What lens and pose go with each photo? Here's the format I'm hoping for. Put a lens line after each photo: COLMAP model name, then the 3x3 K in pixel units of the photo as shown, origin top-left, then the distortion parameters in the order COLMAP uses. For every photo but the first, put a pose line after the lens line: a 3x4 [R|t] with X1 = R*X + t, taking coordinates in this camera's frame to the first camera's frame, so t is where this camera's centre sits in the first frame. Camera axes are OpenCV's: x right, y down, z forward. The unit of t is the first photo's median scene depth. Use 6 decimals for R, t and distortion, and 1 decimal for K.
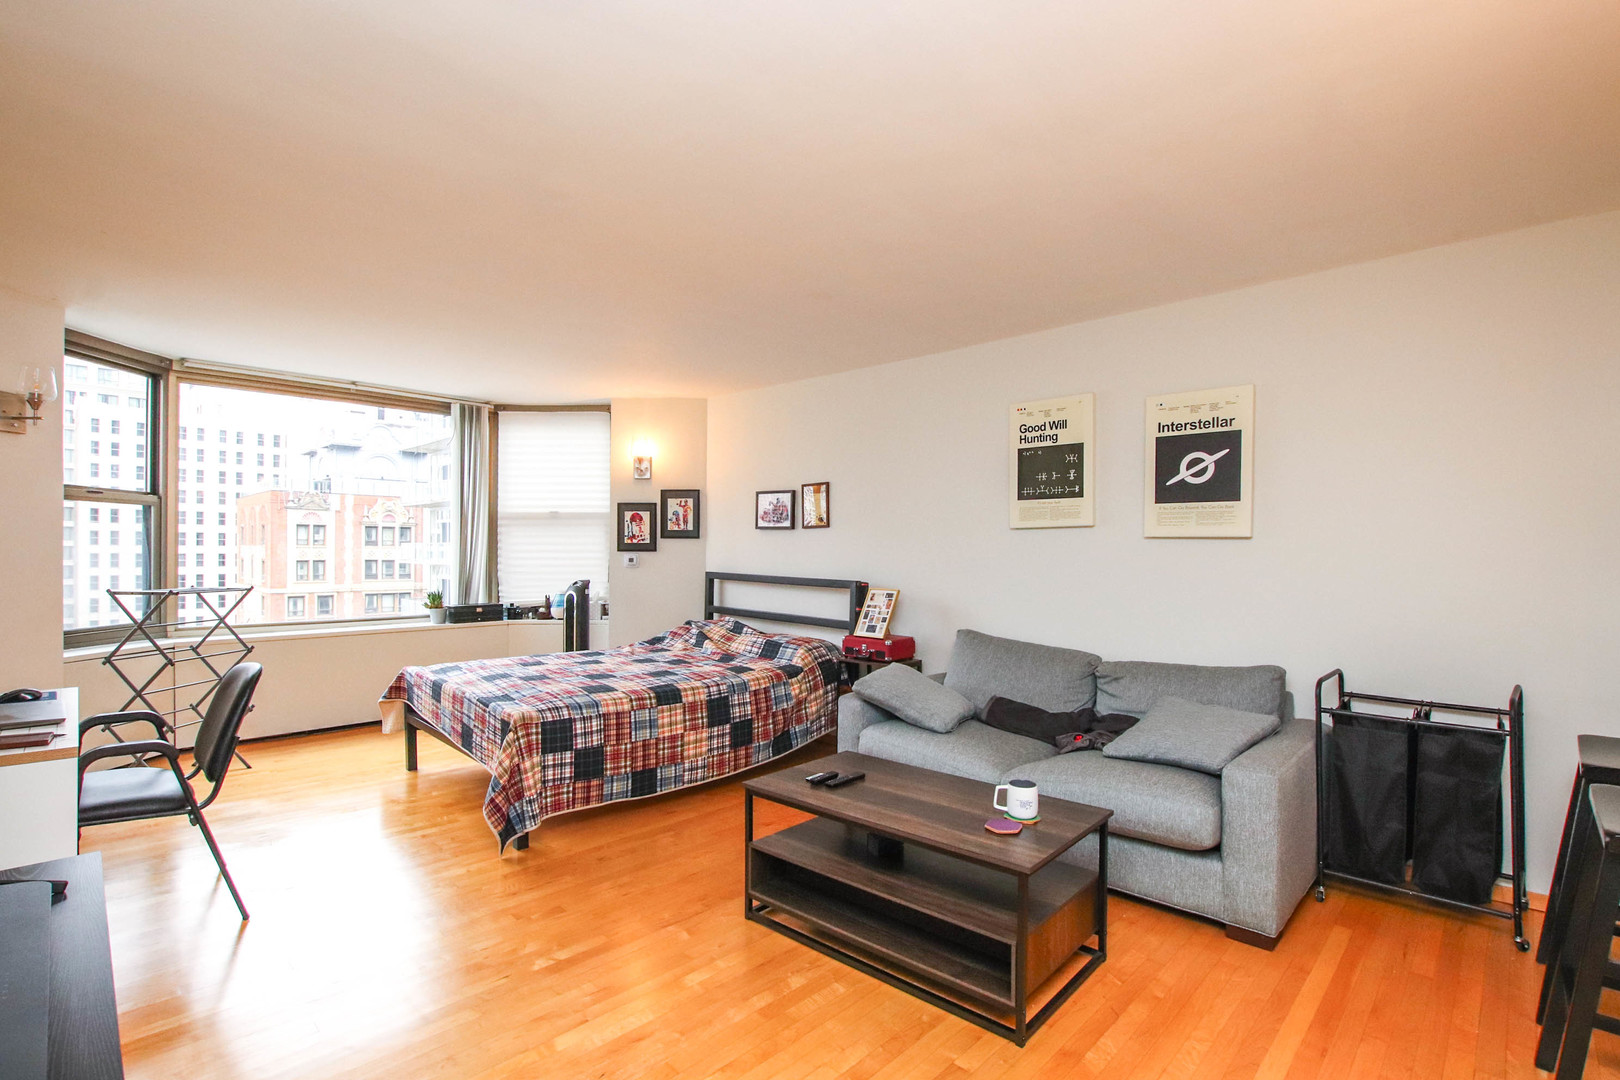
lens RADIAL K [[760.4, 0, 808.6], [0, 760.4, 556.1], [0, 0, 1]] dist [-0.032339, 0.007394]
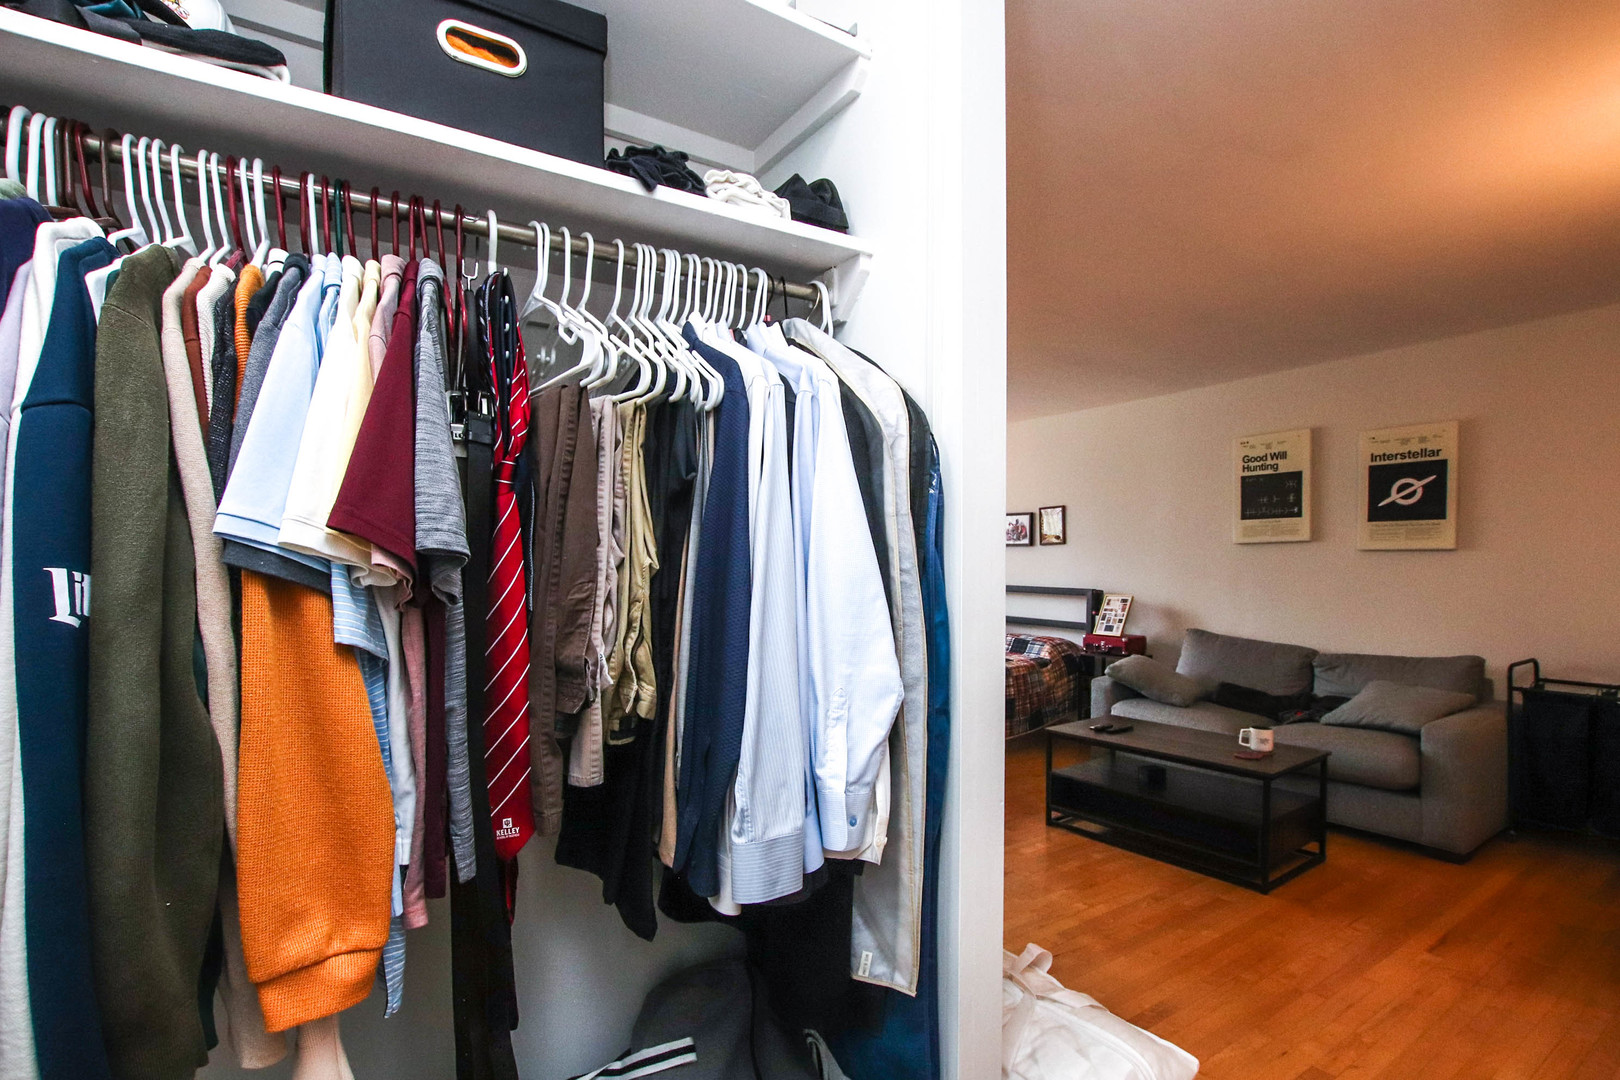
lens RADIAL K [[773.1, 0, 838.3], [0, 773.1, 583.7], [0, 0, 1]] dist [-0.028217, 0.007715]
pose [[0.983002, -0.003483, -0.183561, -0.132738], [0.006522, 0.999851, 0.015953, 0.003072], [0.183478, -0.016880, 0.982879, -0.318582]]
